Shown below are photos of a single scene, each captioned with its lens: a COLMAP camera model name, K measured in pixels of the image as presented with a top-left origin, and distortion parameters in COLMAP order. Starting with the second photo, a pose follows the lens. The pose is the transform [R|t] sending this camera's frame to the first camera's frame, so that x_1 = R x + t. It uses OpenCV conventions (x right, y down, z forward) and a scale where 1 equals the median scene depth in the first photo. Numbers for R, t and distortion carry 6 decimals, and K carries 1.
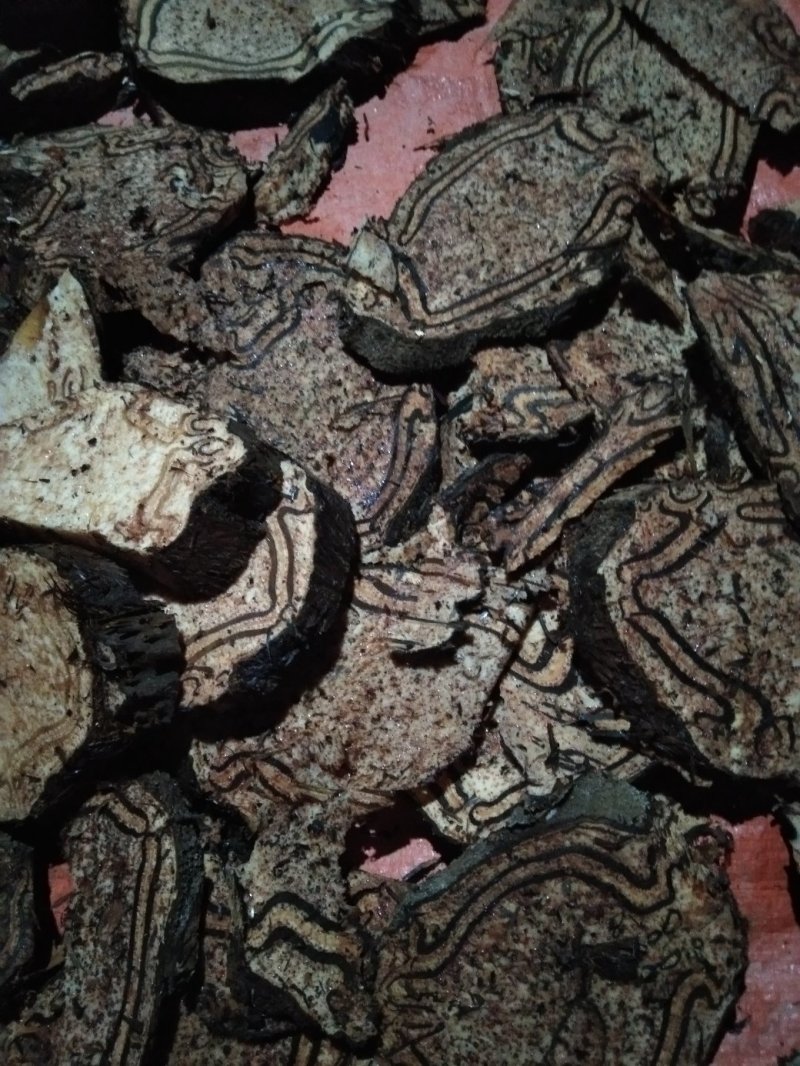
lens RADIAL K [[850.5, 0, 402.7], [0, 850.5, 535.8], [0, 0, 1]] dist [0.086033, -0.200734]
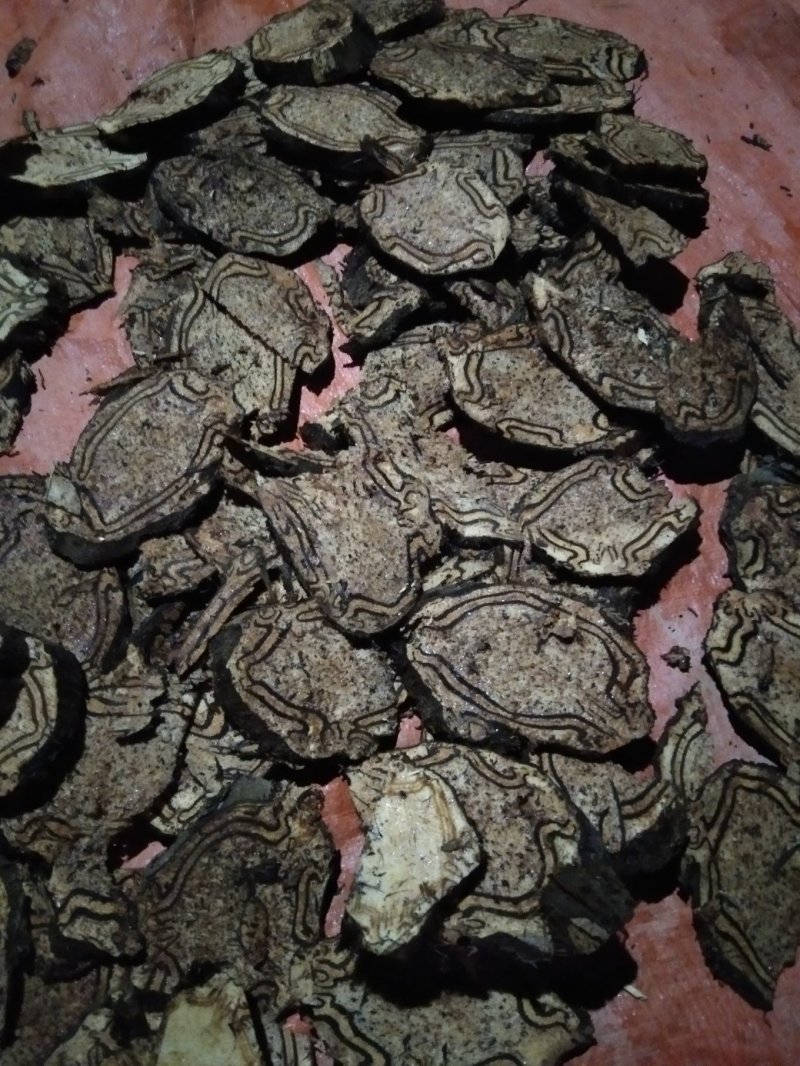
lens RADIAL K [[843.3, 0, 400.7], [0, 843.3, 541.7], [0, 0, 1]] dist [0.144106, -0.411596]
pose [[0.941259, -0.171626, 0.290820, 0.089174], [0.181674, 0.983329, -0.007695, -0.126020], [-0.284651, 0.060078, 0.956747, -0.771109]]
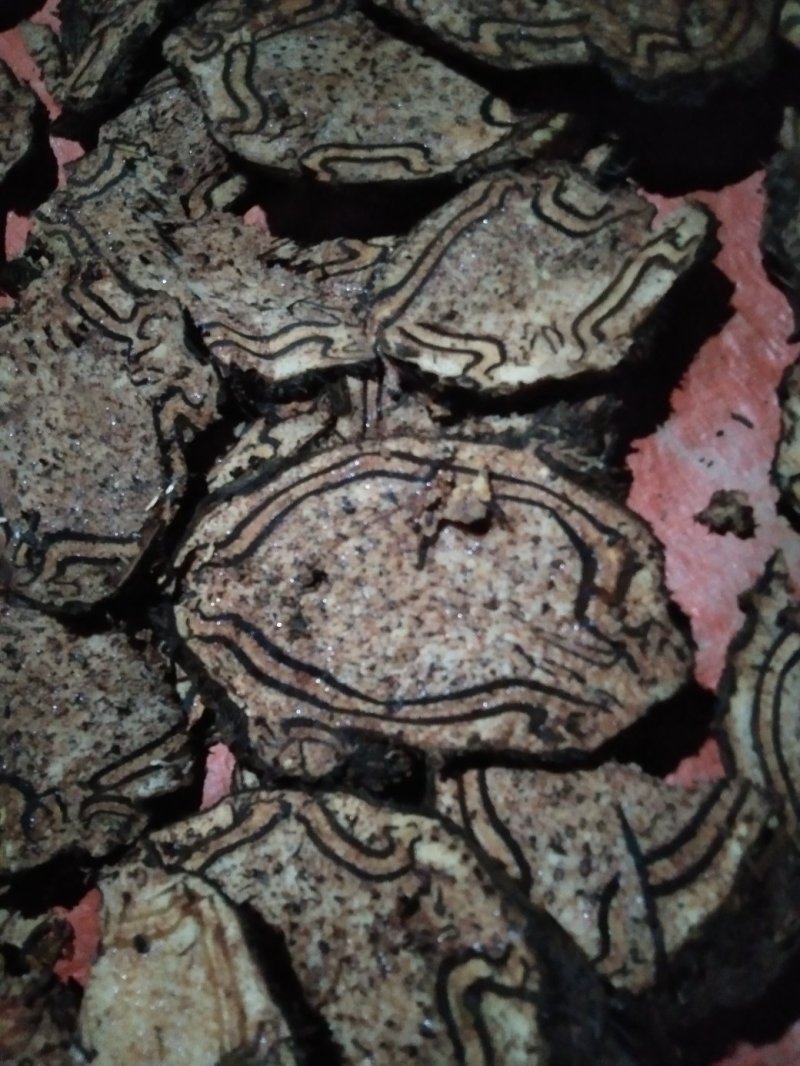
lens RADIAL K [[850.5, 0, 402.7], [0, 850.5, 535.8], [0, 0, 1]] dist [0.086033, -0.200734]
pose [[0.900146, -0.393531, 0.186737, 0.640973], [0.397248, 0.917521, 0.018699, 0.078398], [-0.178694, 0.057349, 0.982232, -0.017336]]
